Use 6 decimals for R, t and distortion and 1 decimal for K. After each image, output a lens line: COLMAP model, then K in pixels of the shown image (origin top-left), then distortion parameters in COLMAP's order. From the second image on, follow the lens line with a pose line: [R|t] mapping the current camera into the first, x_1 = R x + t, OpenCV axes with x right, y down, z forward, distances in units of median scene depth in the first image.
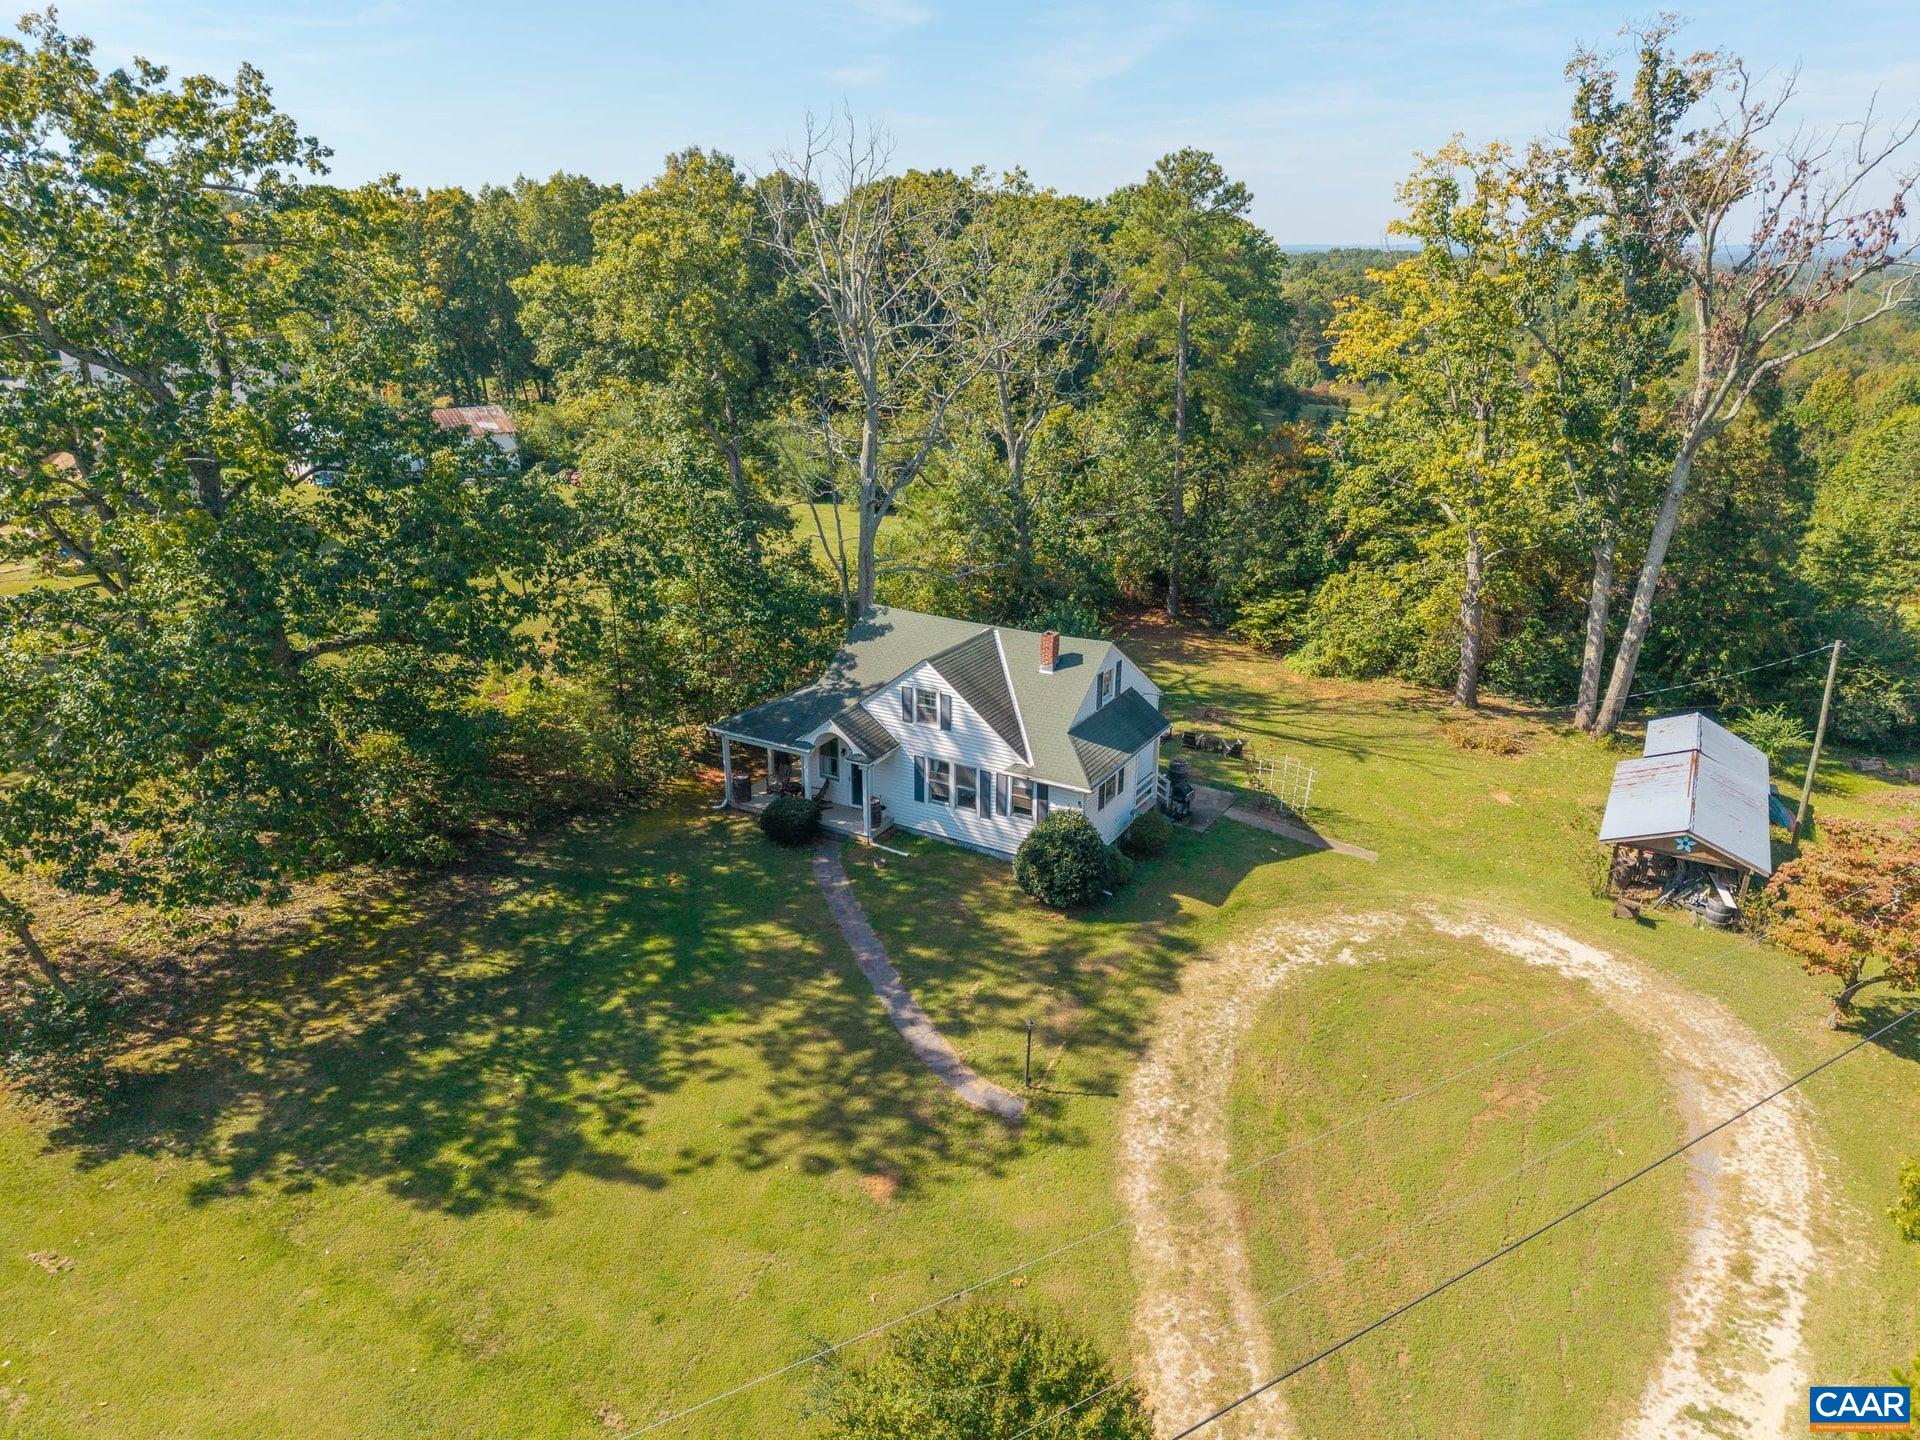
lens RADIAL K [[1282.8, 0, 950.2], [0, 1282.8, 721.9], [0, 0, 1]] dist [0.031457, -0.033802]
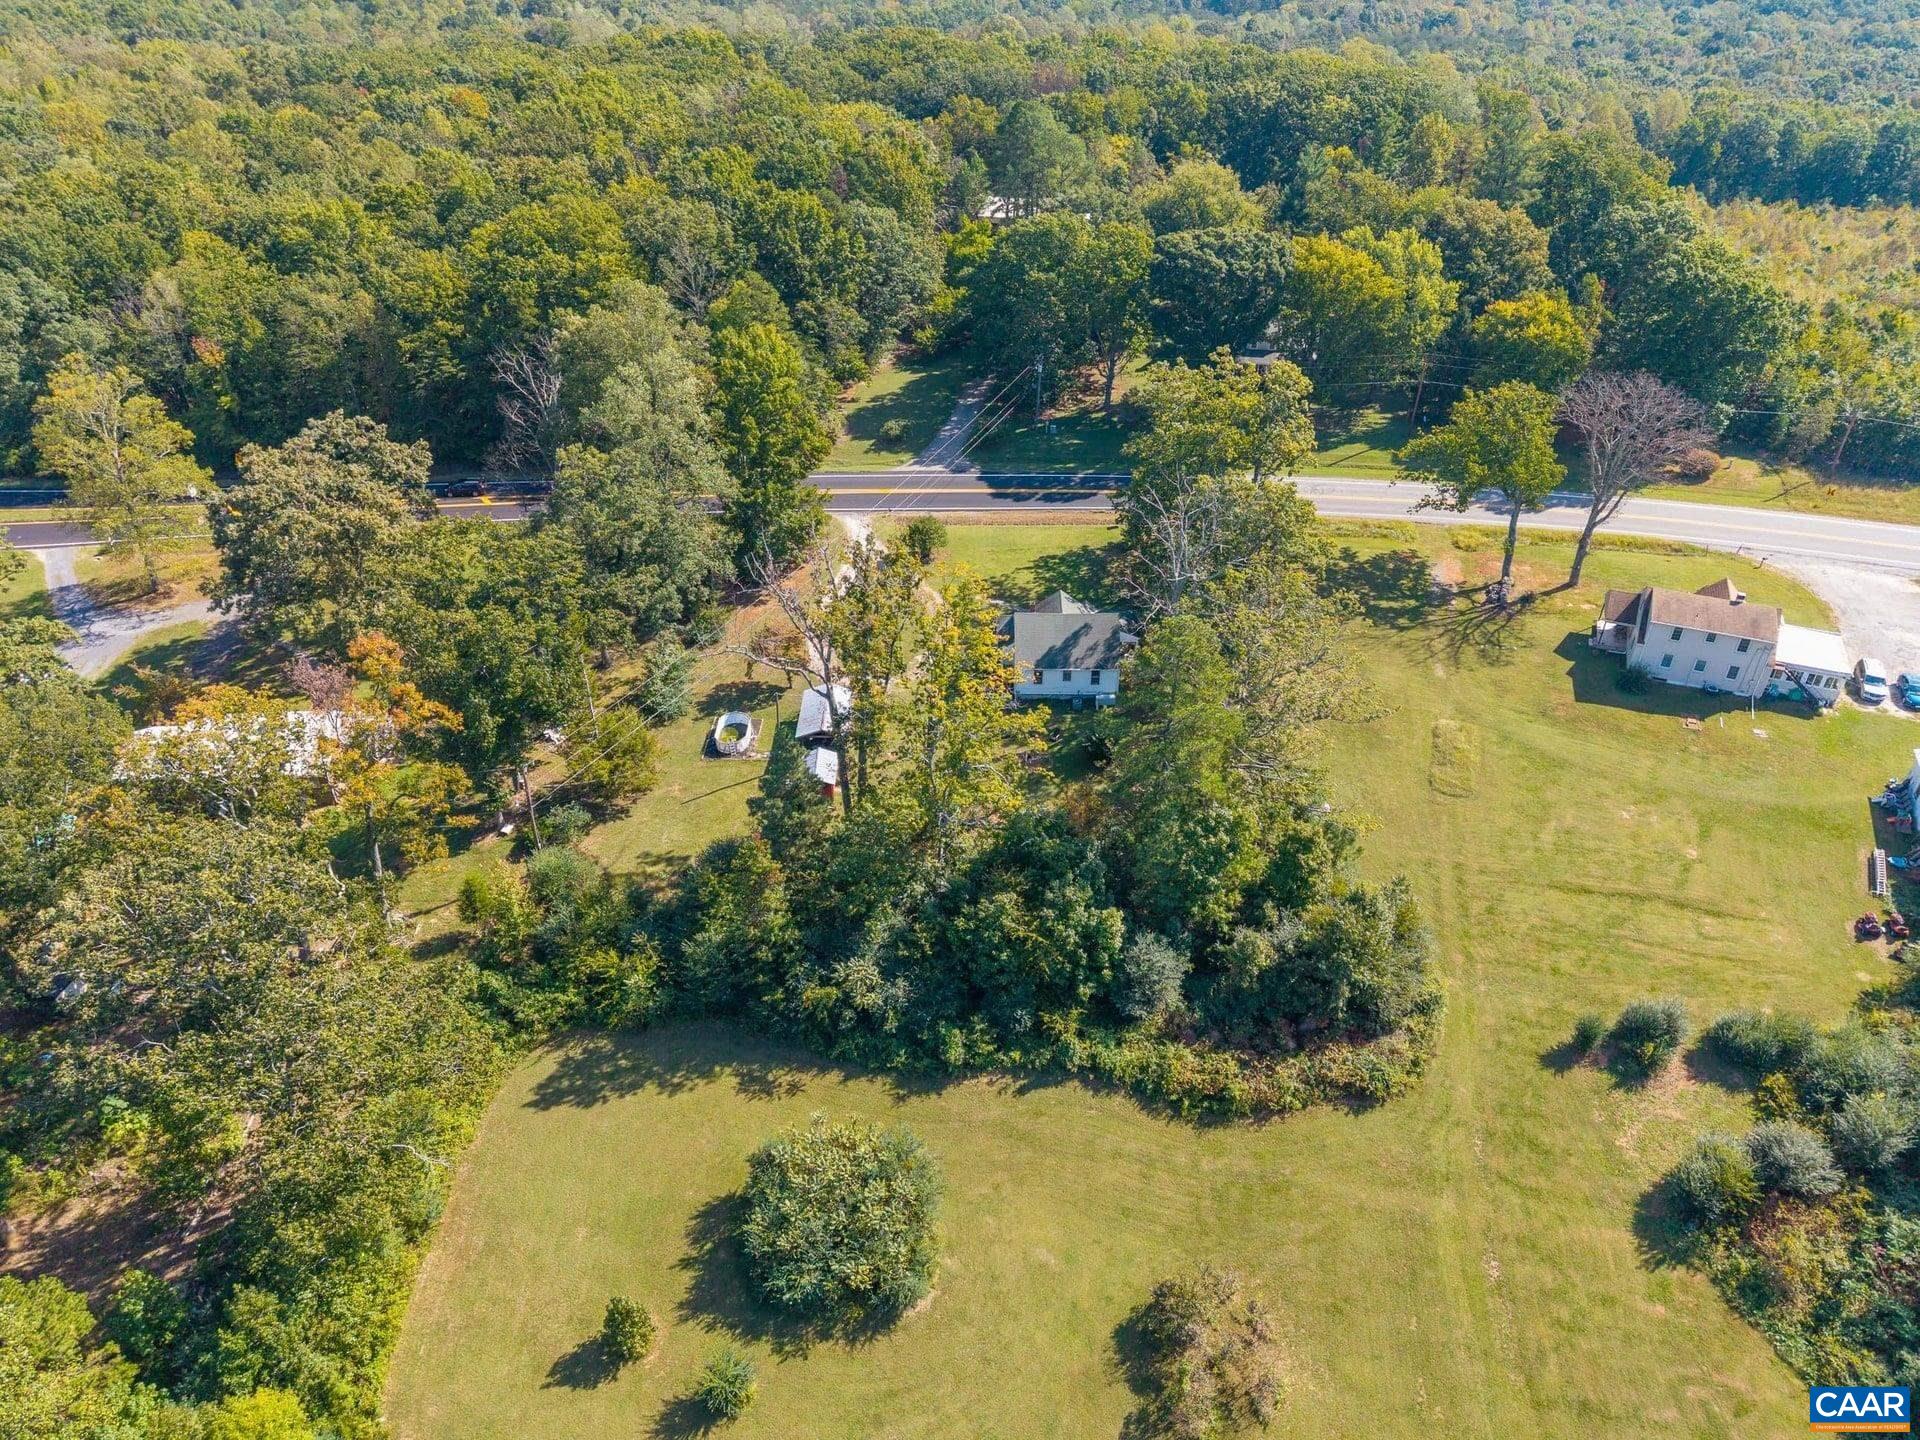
lens RADIAL K [[1282.8, 0, 966.9], [0, 1282.8, 728.9], [0, 0, 1]] dist [0.031457, -0.033802]
pose [[-0.865039, 0.284825, -0.413016, 1.494036], [-0.175434, 0.599531, 0.780887, -2.144941], [0.470032, 0.747955, -0.468650, 2.522381]]
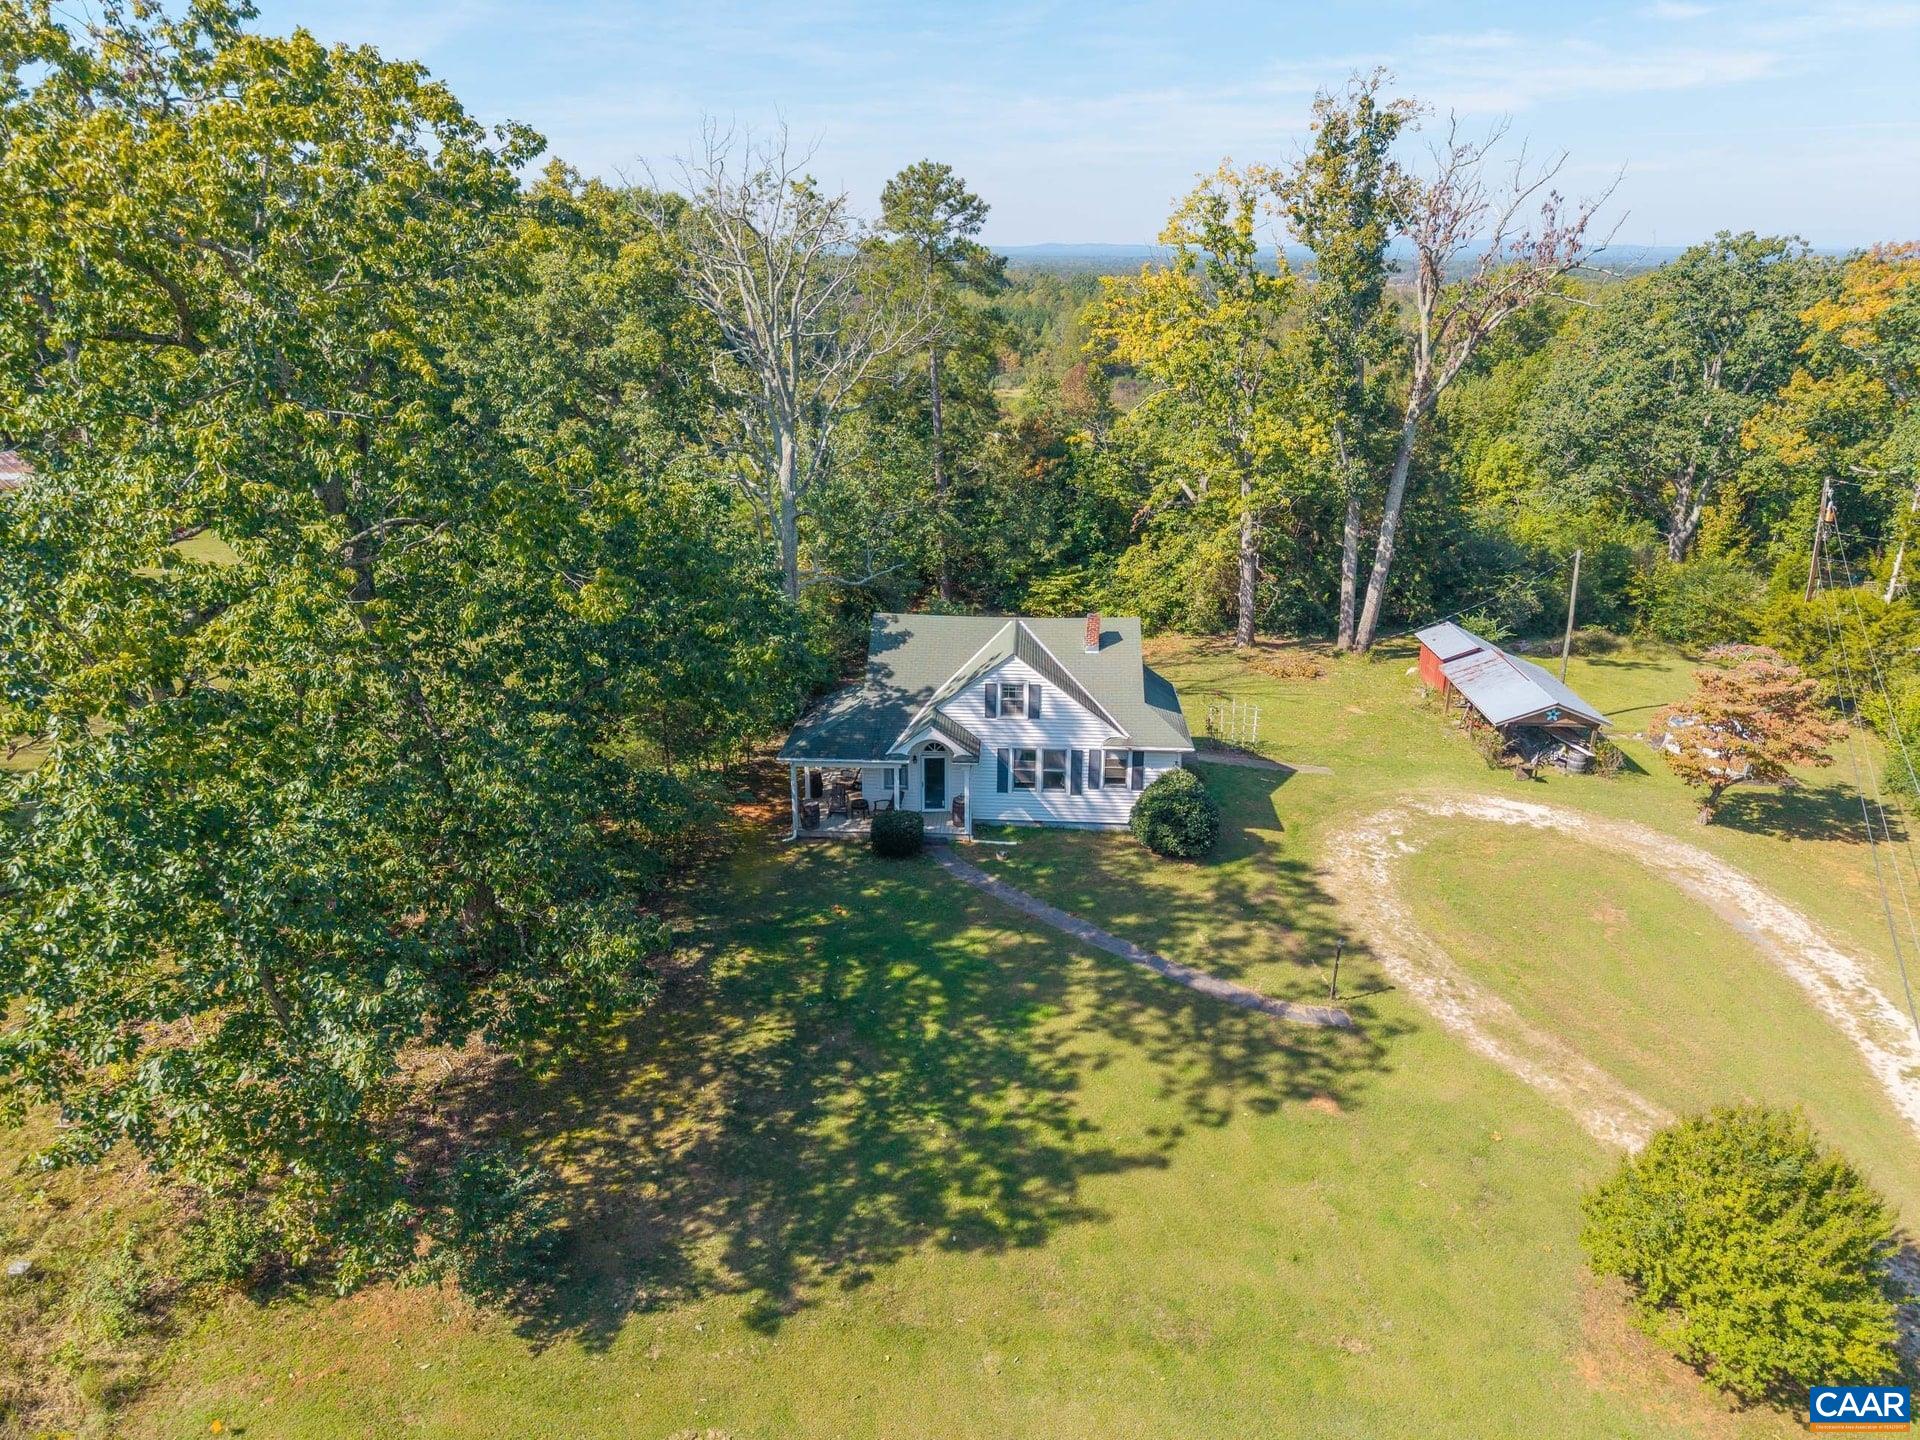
lens RADIAL K [[1282.8, 0, 944.0], [0, 1282.8, 732.8], [0, 0, 1]] dist [0.031457, -0.033802]
pose [[0.892229, -0.160710, 0.422018, -0.512160], [0.158871, 0.986497, 0.039786, -0.035629], [-0.422714, 0.031549, 0.905714, 0.080778]]
